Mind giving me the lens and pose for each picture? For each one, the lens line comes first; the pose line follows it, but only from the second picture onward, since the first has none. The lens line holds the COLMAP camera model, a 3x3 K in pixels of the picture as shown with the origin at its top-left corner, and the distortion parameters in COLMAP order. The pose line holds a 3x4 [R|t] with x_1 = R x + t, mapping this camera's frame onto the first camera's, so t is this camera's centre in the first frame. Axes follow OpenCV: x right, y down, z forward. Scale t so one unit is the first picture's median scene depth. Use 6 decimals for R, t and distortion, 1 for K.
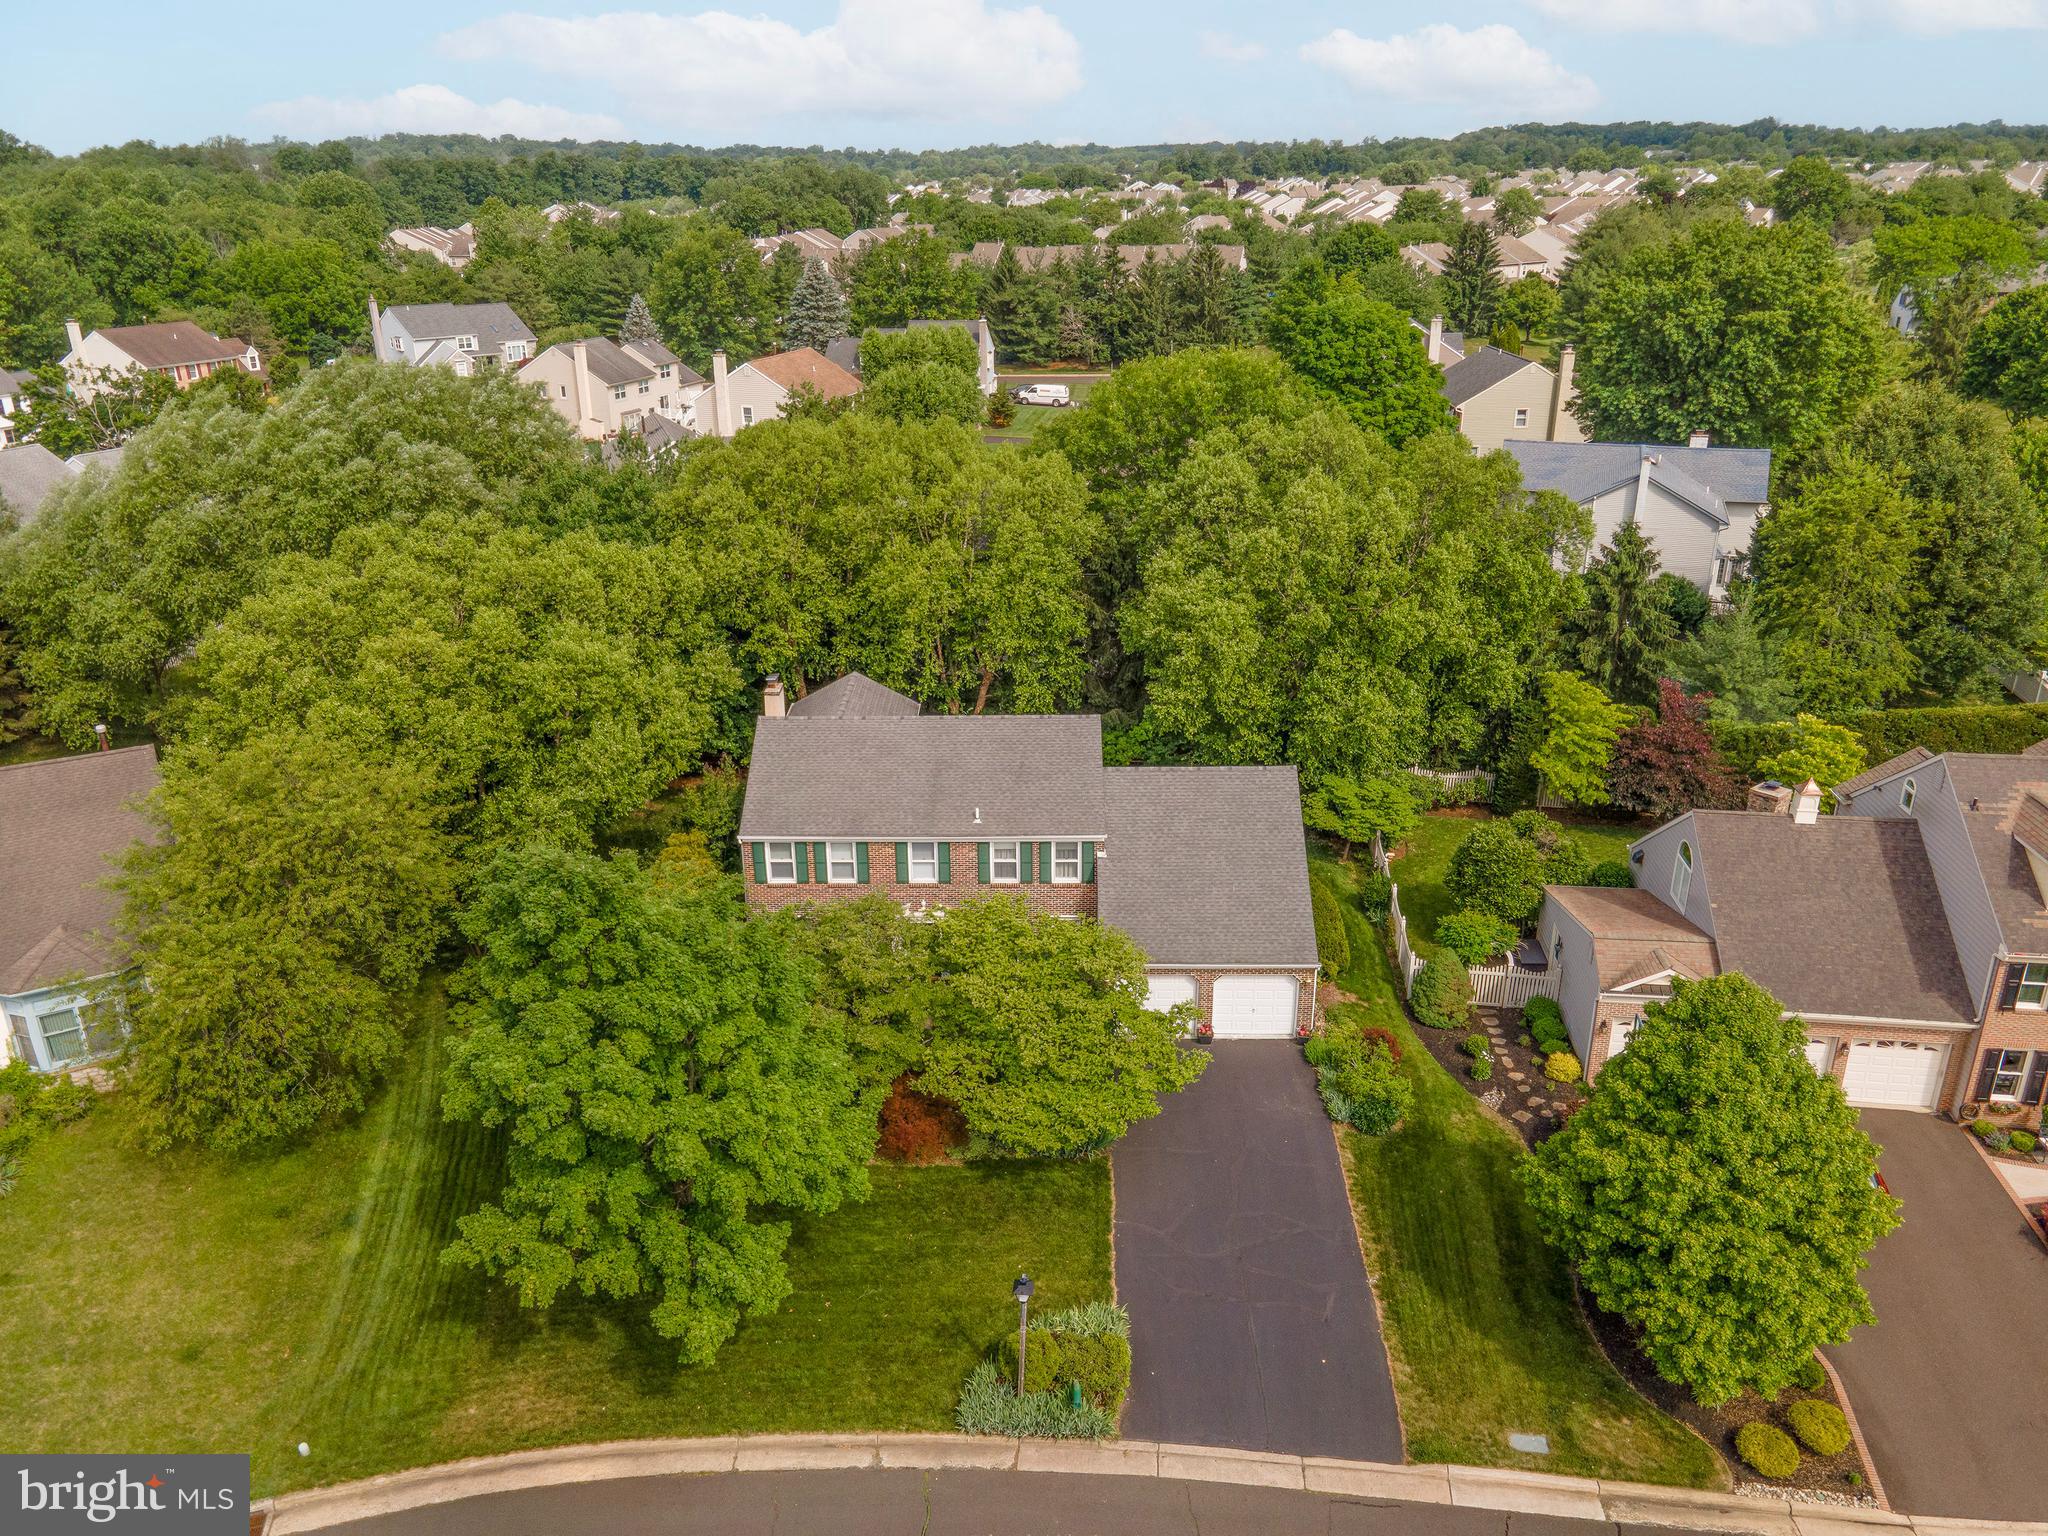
lens RADIAL K [[1501.4, 0, 1024.0], [0, 1501.4, 768.0], [0, 0, 1]] dist [0.051049, -0.005088]
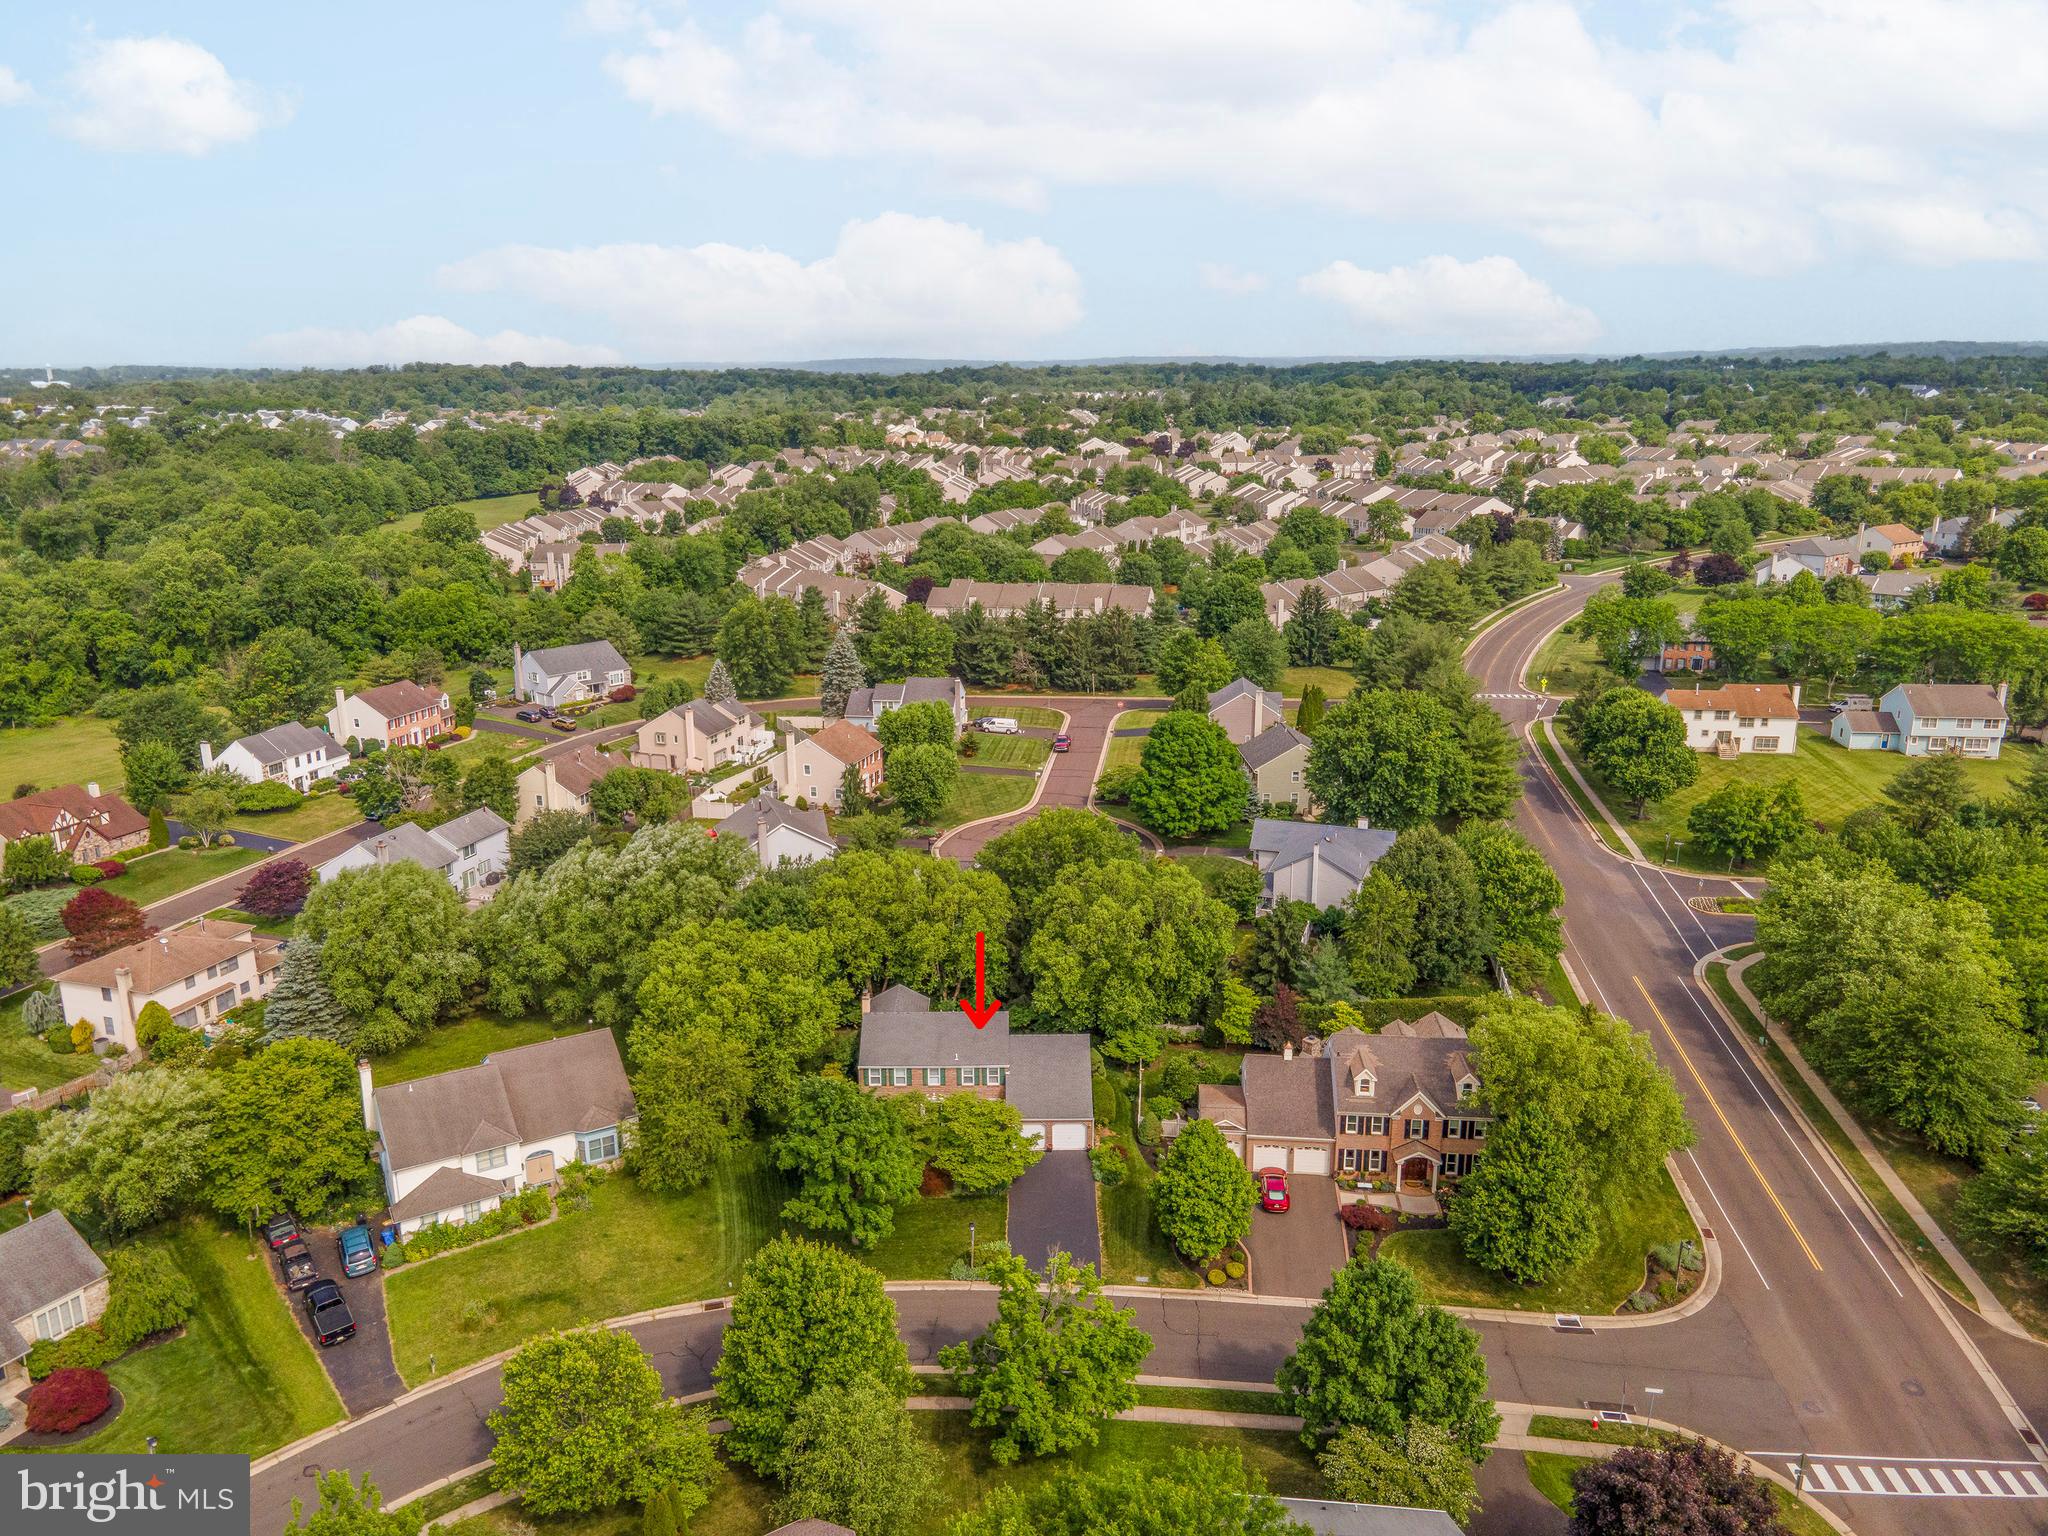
lens RADIAL K [[1491.3, 0, 999.0], [0, 1491.3, 766.7], [0, 0, 1]] dist [0.108346, -0.264890]
pose [[0.999986, -0.005105, 0.000975, 0.032452], [0.005184, 0.993084, -0.117294, -0.129129], [-0.000370, 0.117298, 0.993097, -1.257190]]
